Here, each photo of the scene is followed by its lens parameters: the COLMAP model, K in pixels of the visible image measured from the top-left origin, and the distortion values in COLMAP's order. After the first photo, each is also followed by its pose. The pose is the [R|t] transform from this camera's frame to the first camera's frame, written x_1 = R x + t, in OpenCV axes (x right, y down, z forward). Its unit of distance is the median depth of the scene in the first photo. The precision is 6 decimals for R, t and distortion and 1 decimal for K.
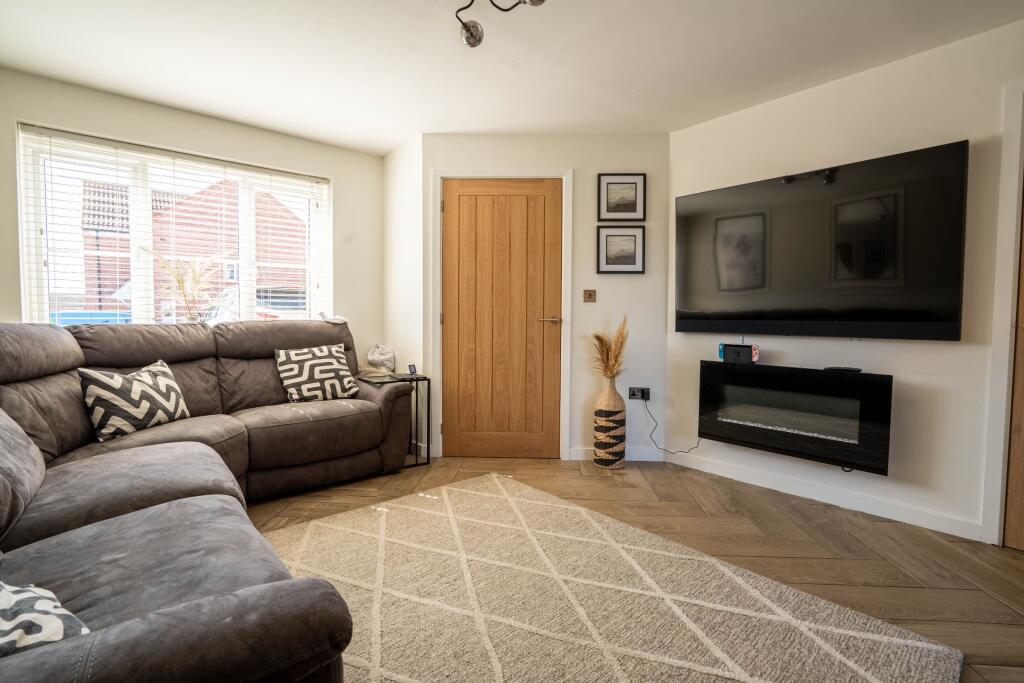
lens RADIAL K [[481.3, 0, 502.7], [0, 481.3, 339.2], [0, 0, 1]] dist [-0.042960, 0.012526]
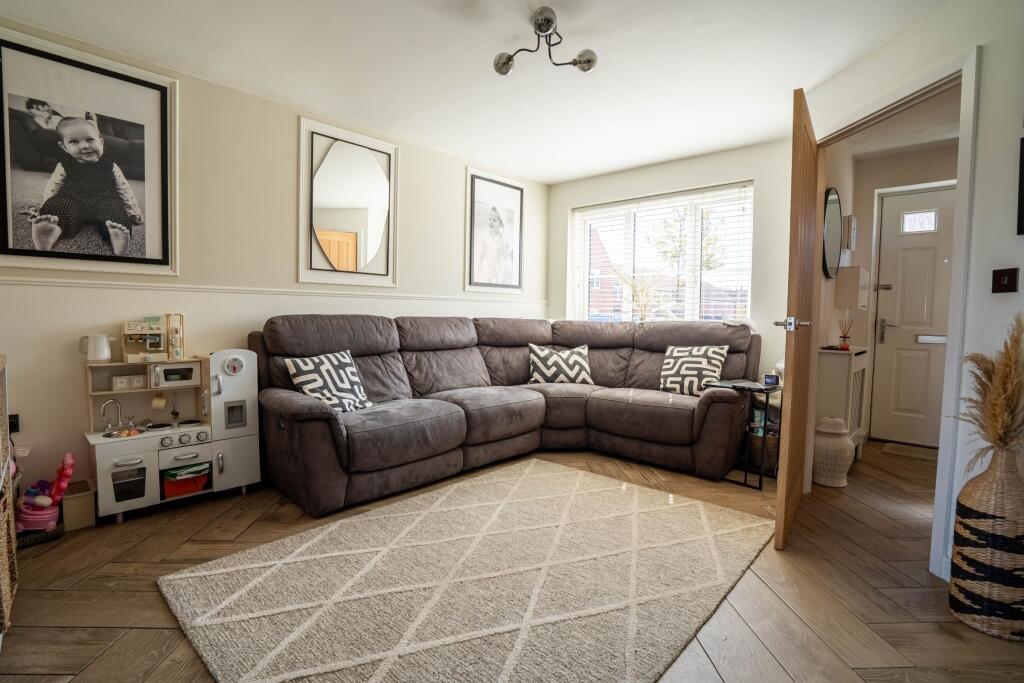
lens RADIAL K [[481.3, 0, 502.5], [0, 481.3, 342.2], [0, 0, 1]] dist [-0.042960, 0.012526]
pose [[0.110288, 0.053464, -0.992461, 0.730128], [-0.060345, 0.997070, 0.047006, -0.020197], [0.992066, 0.054706, 0.113192, 0.500708]]
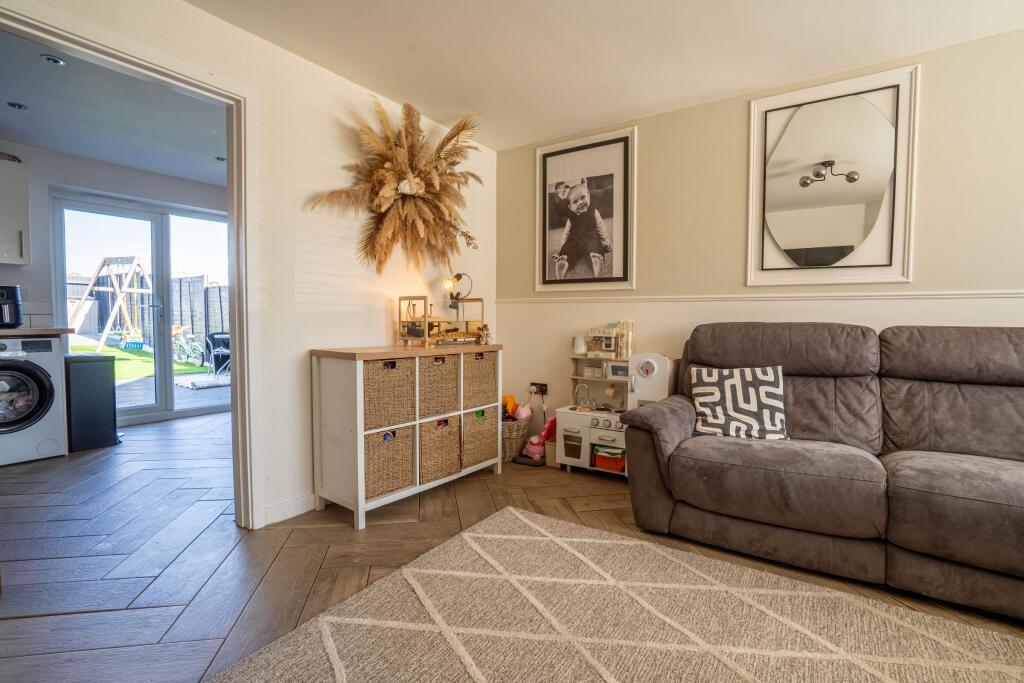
lens RADIAL K [[481.3, 0, 514.2], [0, 481.3, 340.2], [0, 0, 1]] dist [-0.042960, 0.012526]
pose [[-0.961717, 0.001906, -0.274038, 0.314203], [-0.023740, 0.995637, 0.090238, -0.043238], [0.273015, 0.093289, -0.957476, 0.971456]]
